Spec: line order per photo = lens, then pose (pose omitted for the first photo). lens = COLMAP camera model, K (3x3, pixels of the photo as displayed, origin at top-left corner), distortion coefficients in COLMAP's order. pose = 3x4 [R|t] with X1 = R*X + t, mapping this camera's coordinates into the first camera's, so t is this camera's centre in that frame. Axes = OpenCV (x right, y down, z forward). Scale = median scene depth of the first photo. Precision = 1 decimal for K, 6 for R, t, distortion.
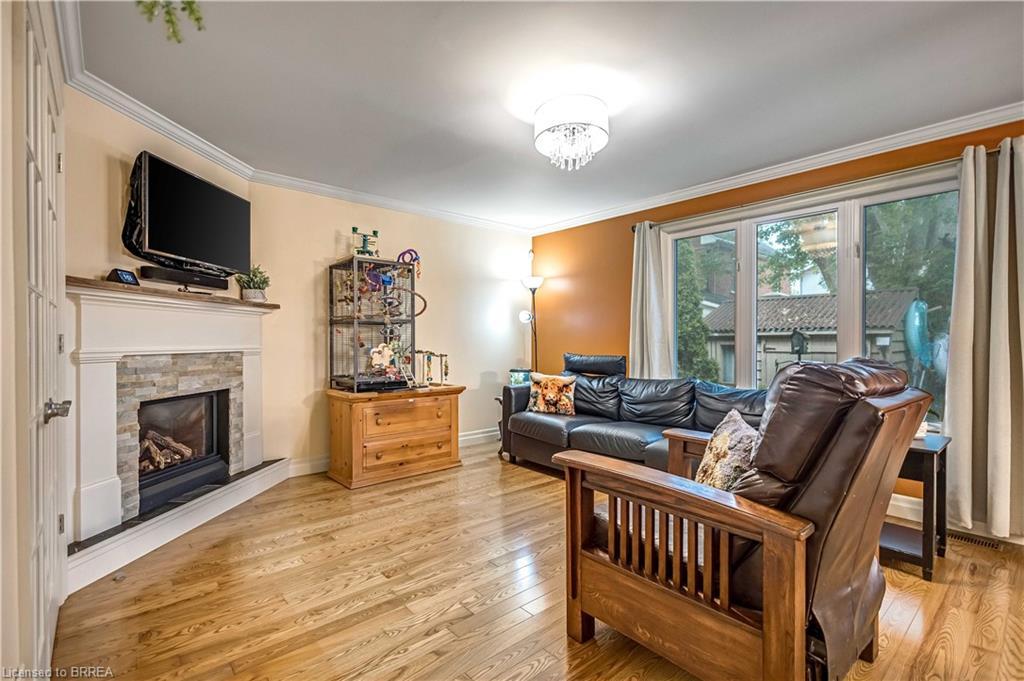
lens RADIAL K [[472.0, 0, 512.0], [0, 472.0, 340.5], [0, 0, 1]] dist [0.011846, 0.000314]
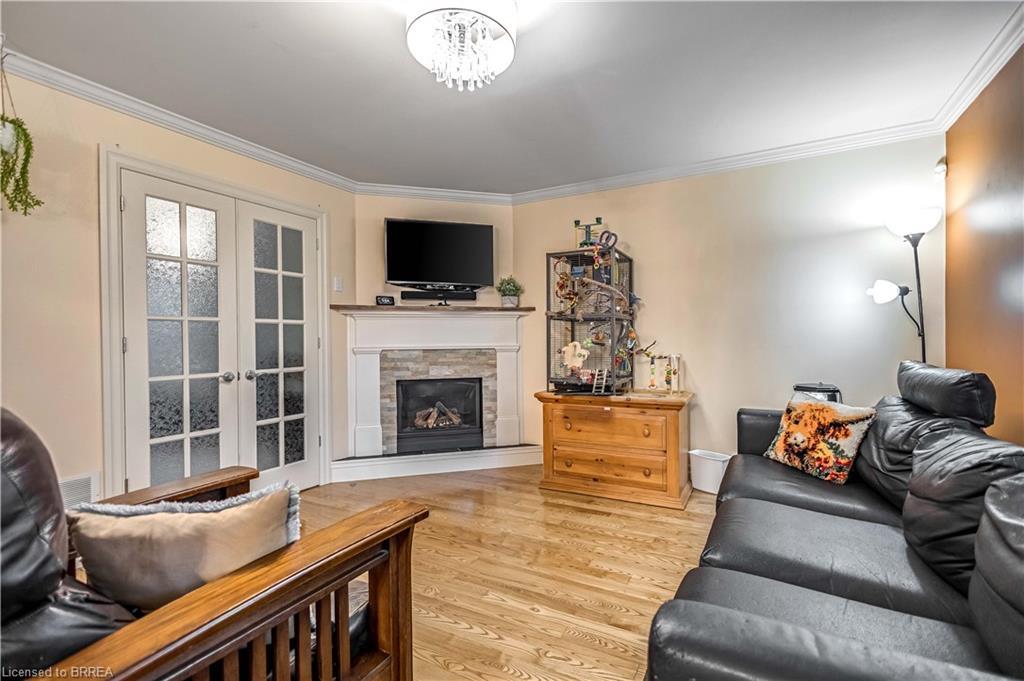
lens RADIAL K [[472.0, 0, 512.0], [0, 472.0, 340.5], [0, 0, 1]] dist [0.011846, 0.000314]
pose [[0.347935, -0.001752, -0.937517, 0.609456], [0.009344, 0.999955, 0.001599, 0.000996], [0.937472, -0.009316, 0.347936, 0.633411]]
